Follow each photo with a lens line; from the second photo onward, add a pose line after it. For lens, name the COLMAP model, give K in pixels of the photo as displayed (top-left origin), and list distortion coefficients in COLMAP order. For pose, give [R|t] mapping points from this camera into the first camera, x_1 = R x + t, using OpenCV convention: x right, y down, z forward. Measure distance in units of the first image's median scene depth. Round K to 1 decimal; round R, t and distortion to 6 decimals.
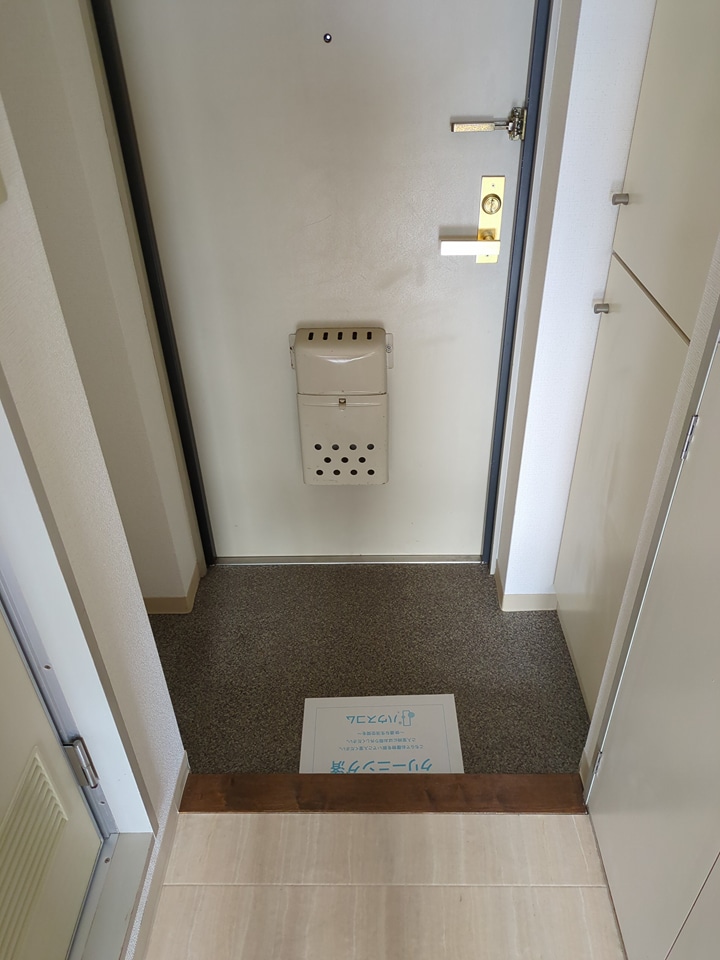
lens RADIAL K [[699.0, 0, 360.0], [0, 699.0, 480.0], [0, 0, 1]] dist [0.107486, -0.127087]
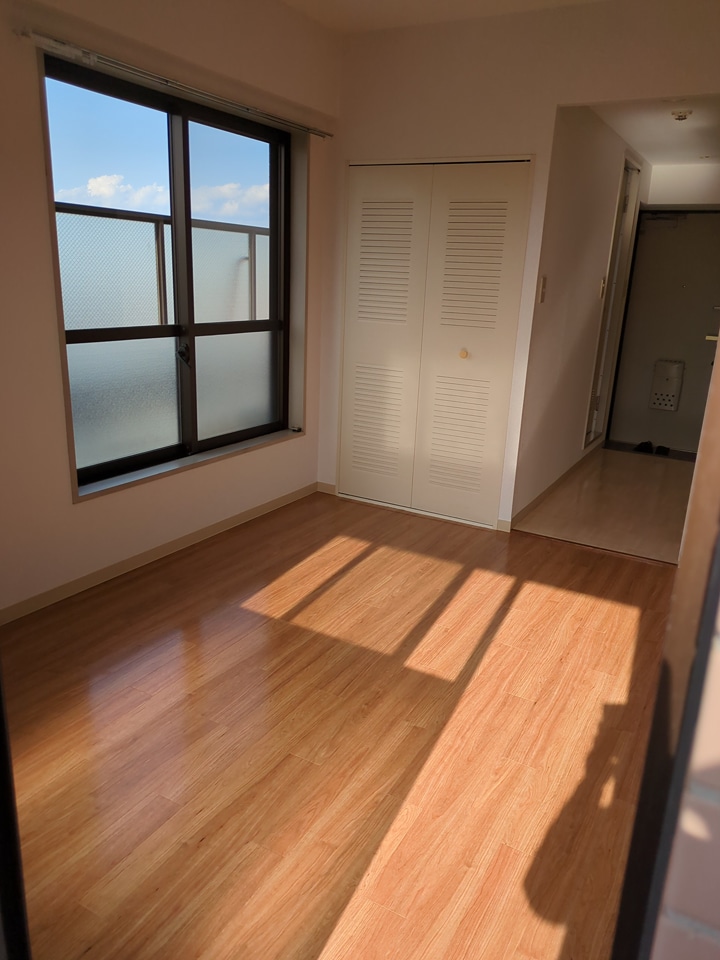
lens RADIAL K [[699.0, 0, 360.0], [0, 699.0, 480.0], [0, 0, 1]] dist [0.107486, -0.127087]
pose [[0.869723, 0.195881, -0.453004, 0.361076], [-0.335894, 0.907422, -0.252508, 1.831608], [0.361605, 0.371773, 0.855001, -2.482534]]
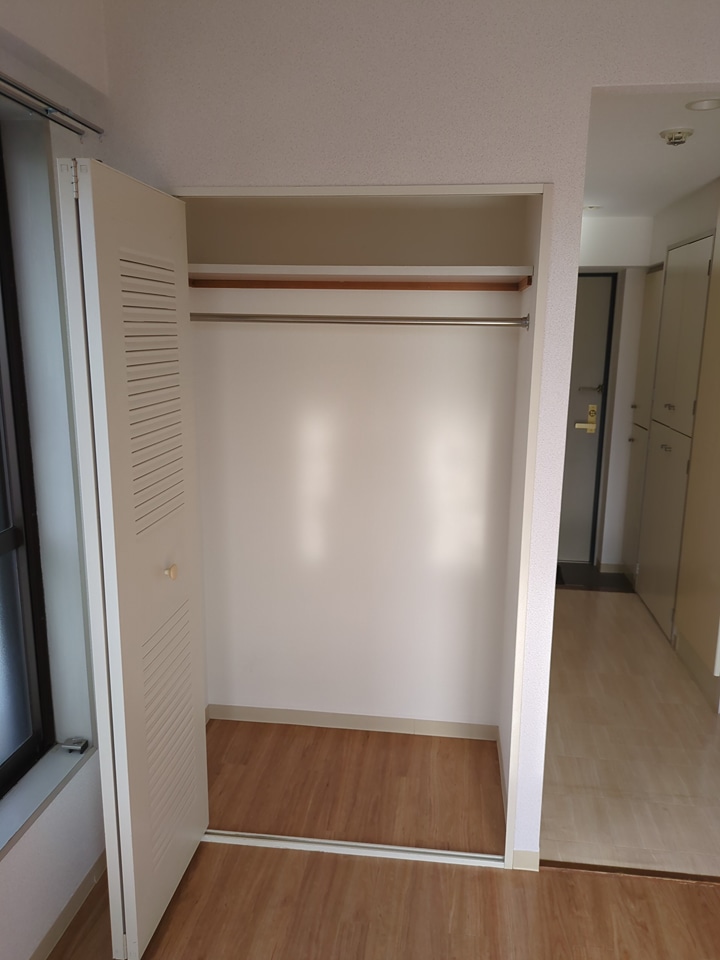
lens RADIAL K [[699.0, 0, 360.0], [0, 699.0, 480.0], [0, 0, 1]] dist [0.107486, -0.127087]
pose [[0.992826, 0.056513, -0.105368, -0.457144], [-0.093151, 0.918070, -0.385318, 1.108926], [0.074960, 0.392369, 0.916748, -1.695327]]
